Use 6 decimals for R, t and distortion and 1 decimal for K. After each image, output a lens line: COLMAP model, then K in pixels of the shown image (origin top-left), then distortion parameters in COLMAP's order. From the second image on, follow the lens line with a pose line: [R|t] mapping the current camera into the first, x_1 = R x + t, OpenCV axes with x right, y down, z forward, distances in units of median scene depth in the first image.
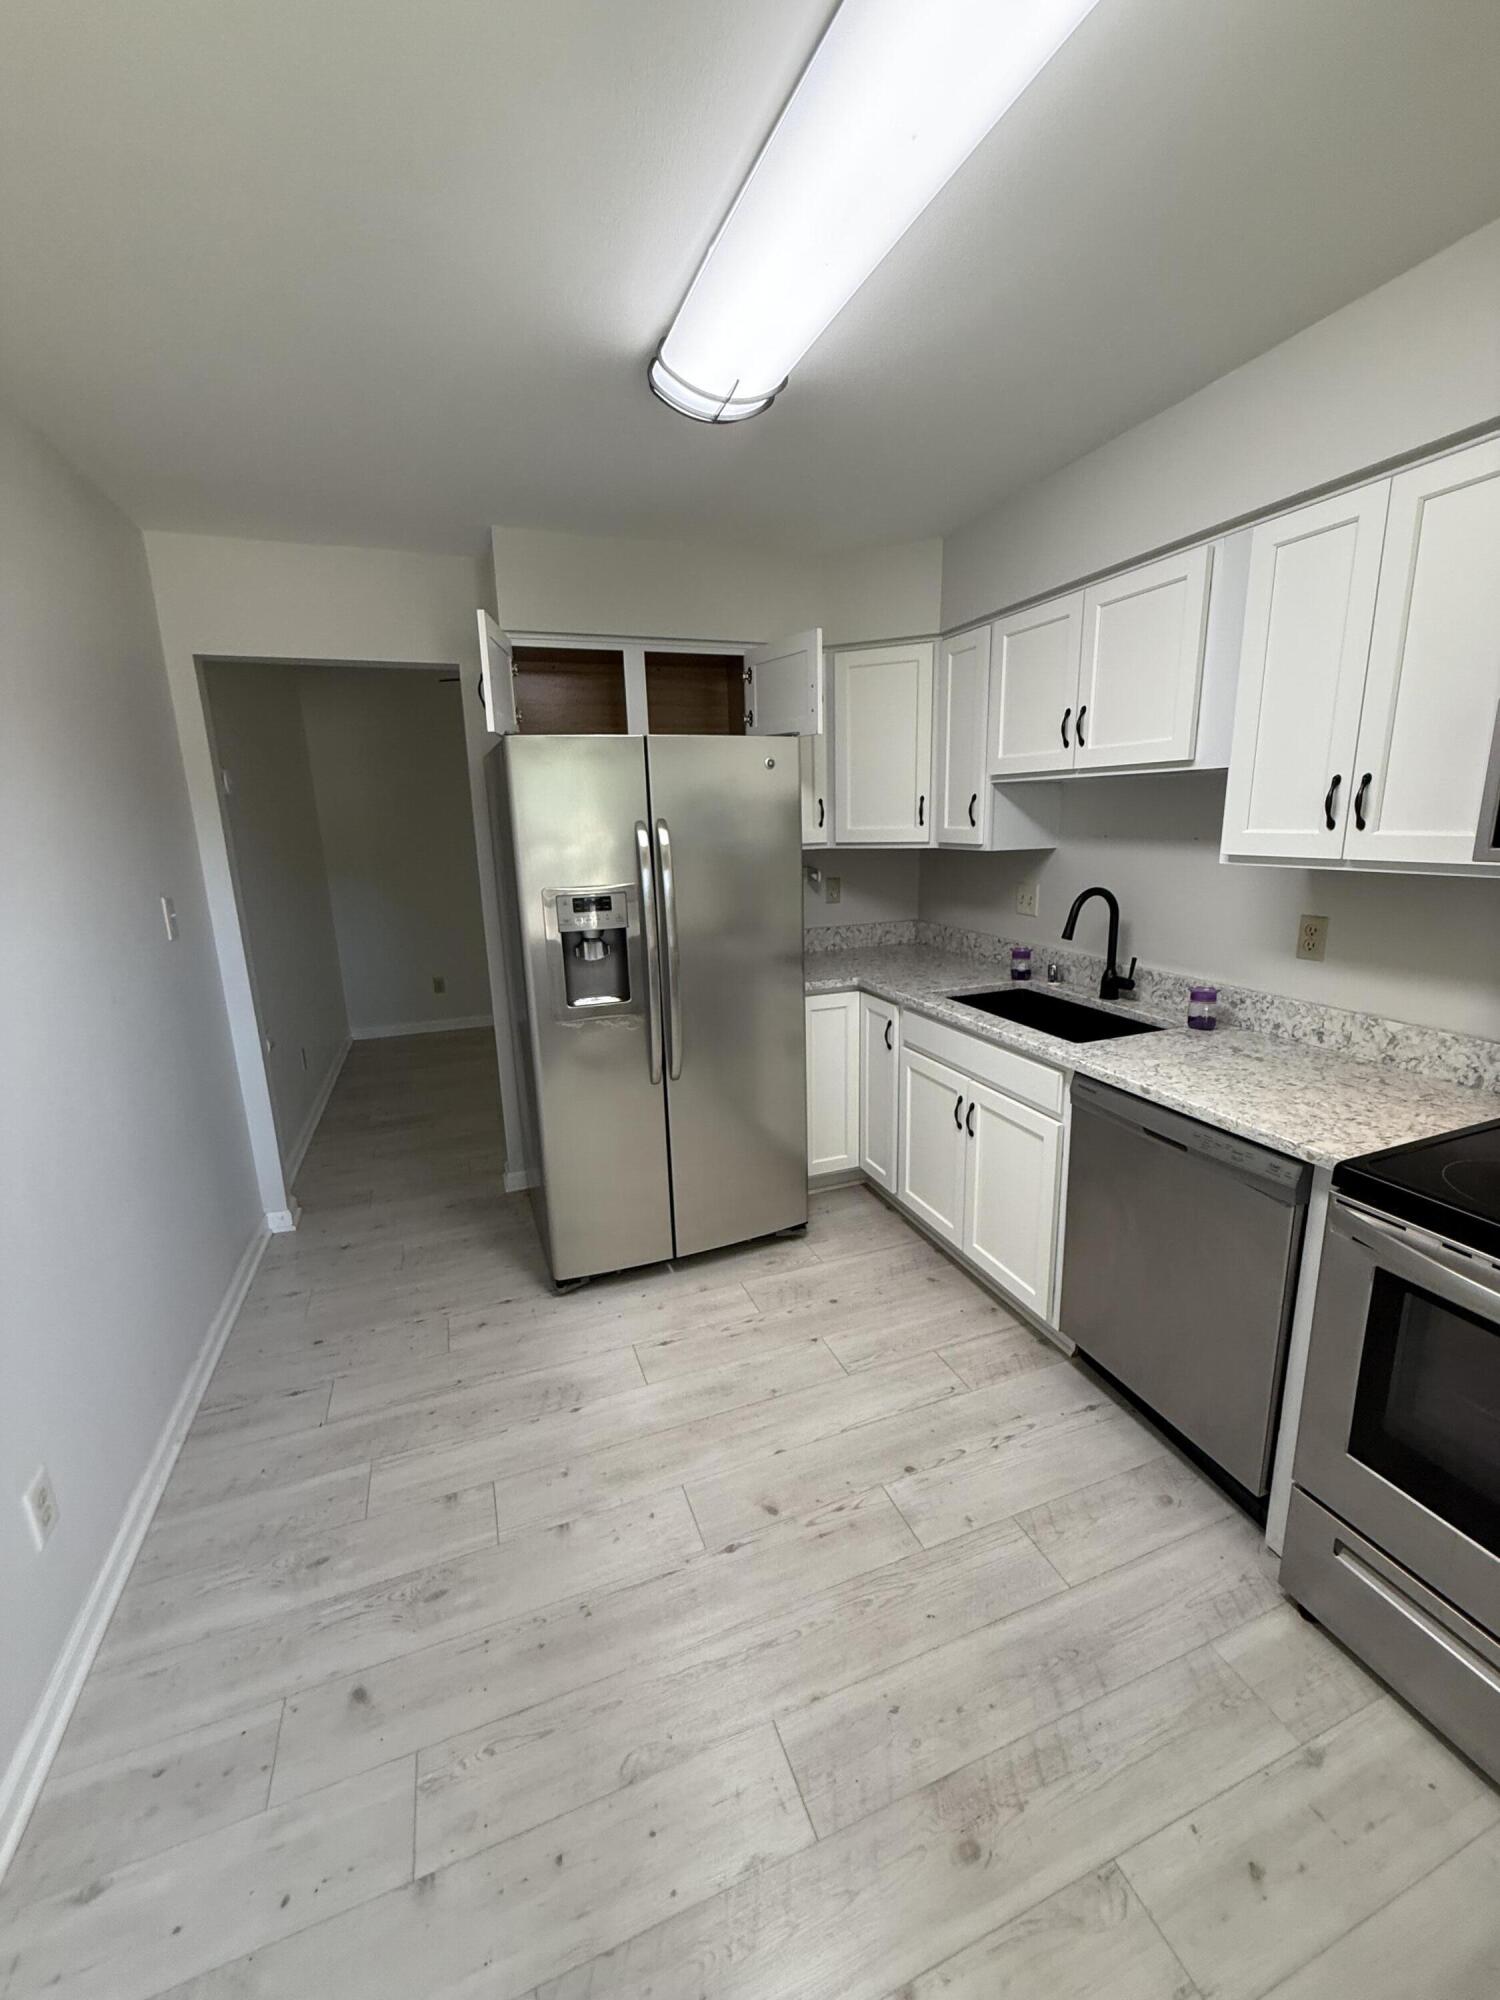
lens RADIAL K [[791.7, 0, 742.7], [0, 791.7, 995.5], [0, 0, 1]] dist [-0.012171, 0.001211]
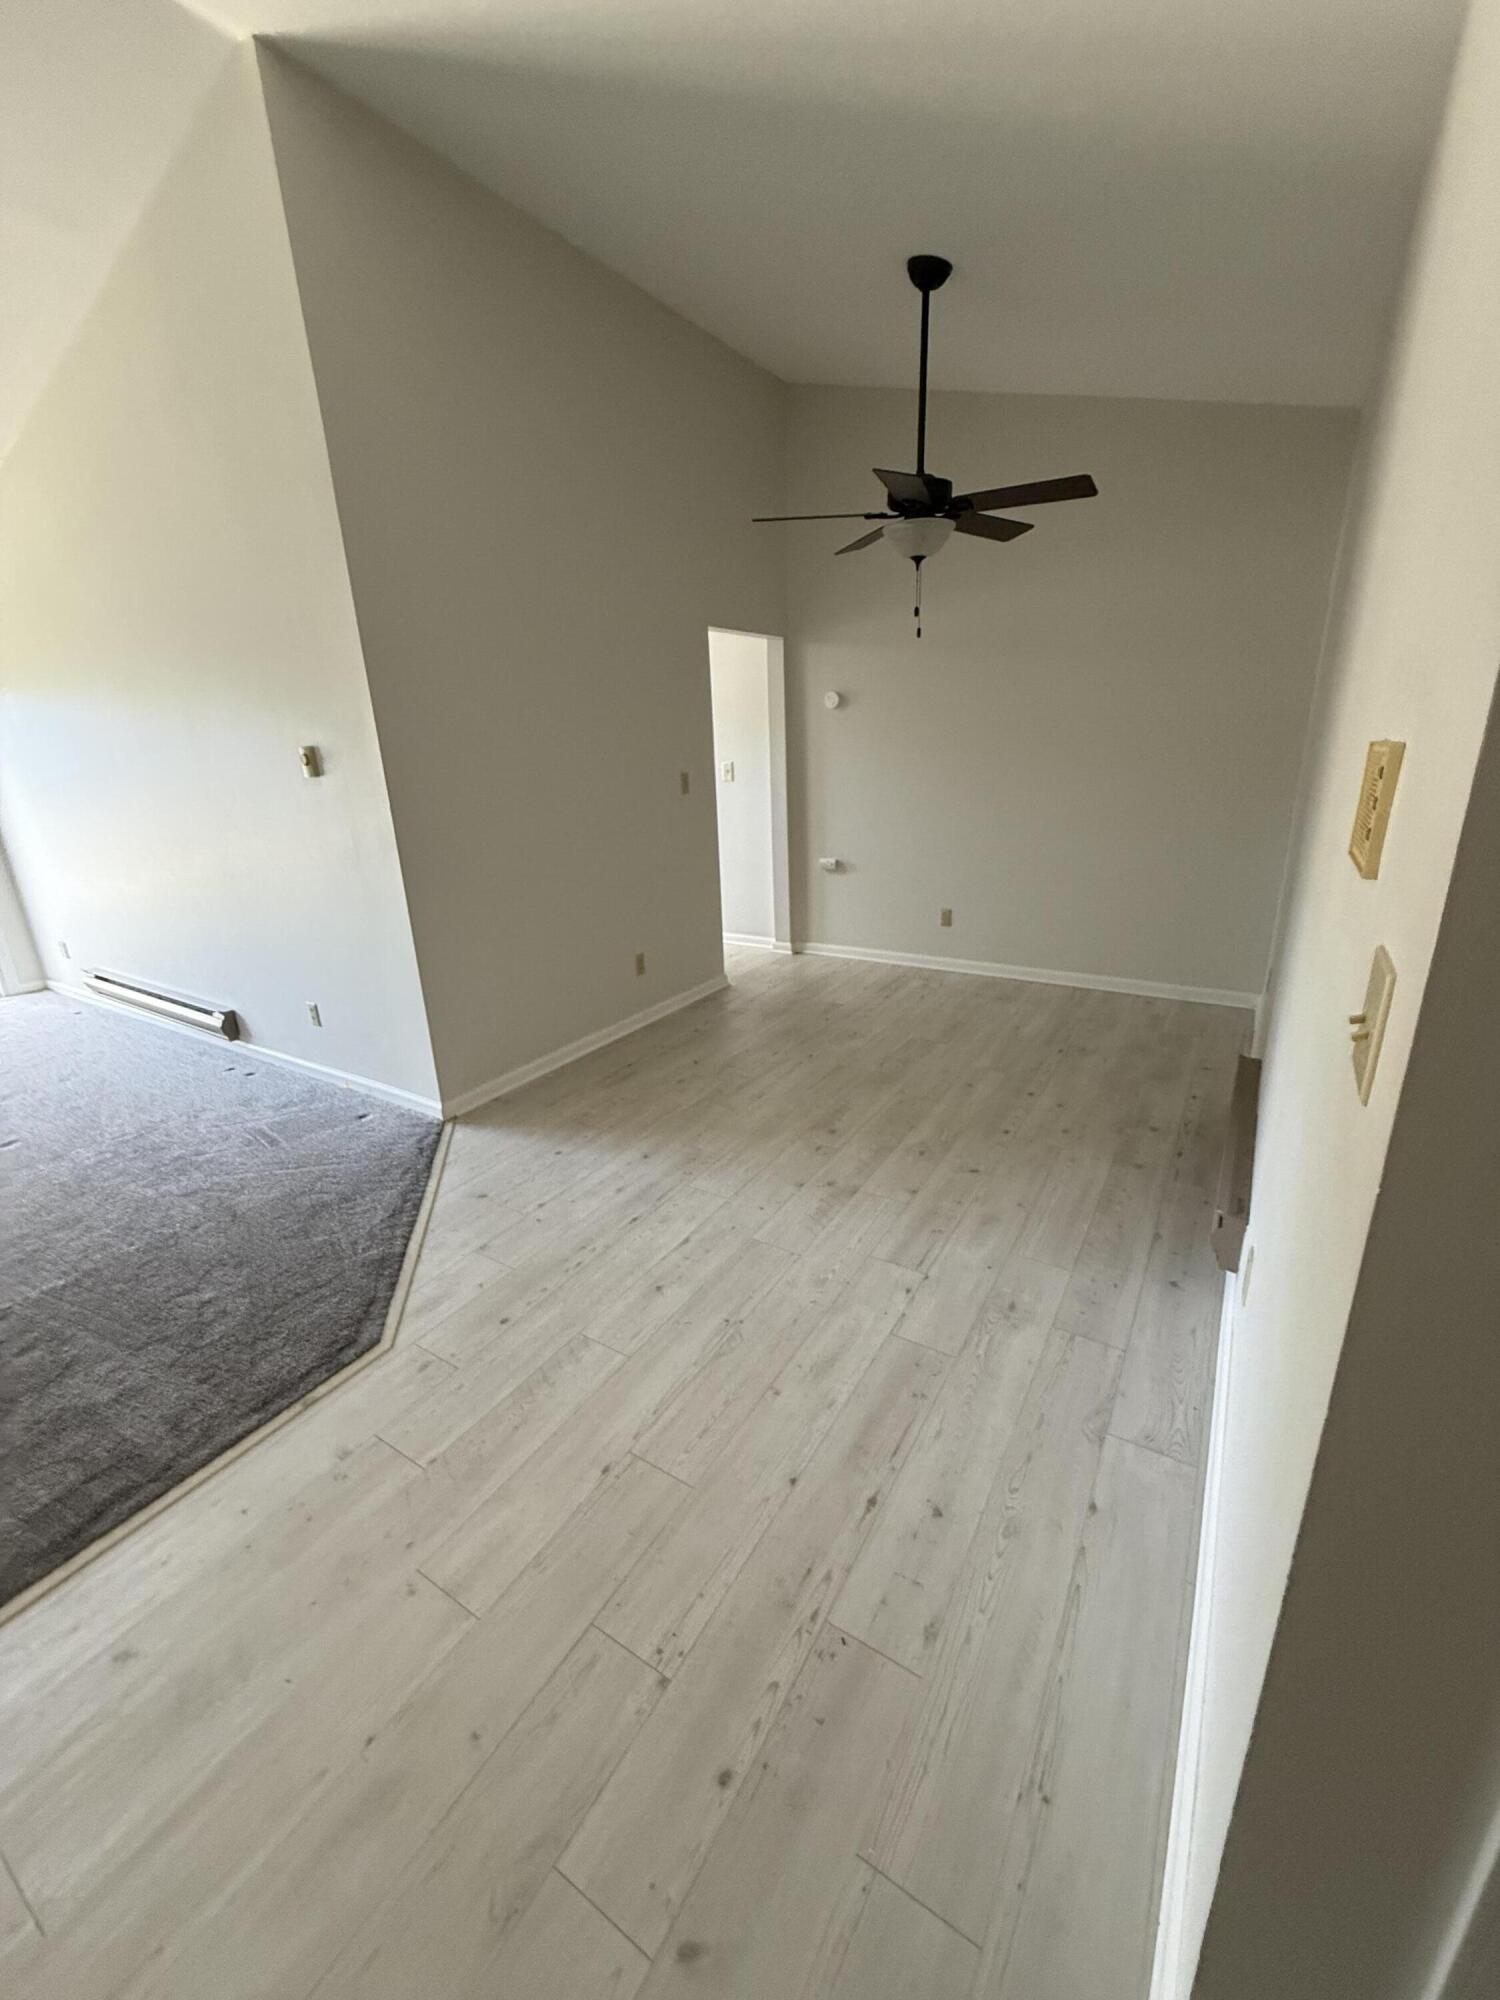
lens RADIAL K [[791.7, 0, 752.8], [0, 791.7, 998.2], [0, 0, 1]] dist [-0.012171, 0.001211]
pose [[-0.791767, 0.240473, -0.561496, 0.396187], [-0.081659, 0.869322, 0.487453, -0.235121], [0.605341, 0.431800, -0.668664, 1.034236]]
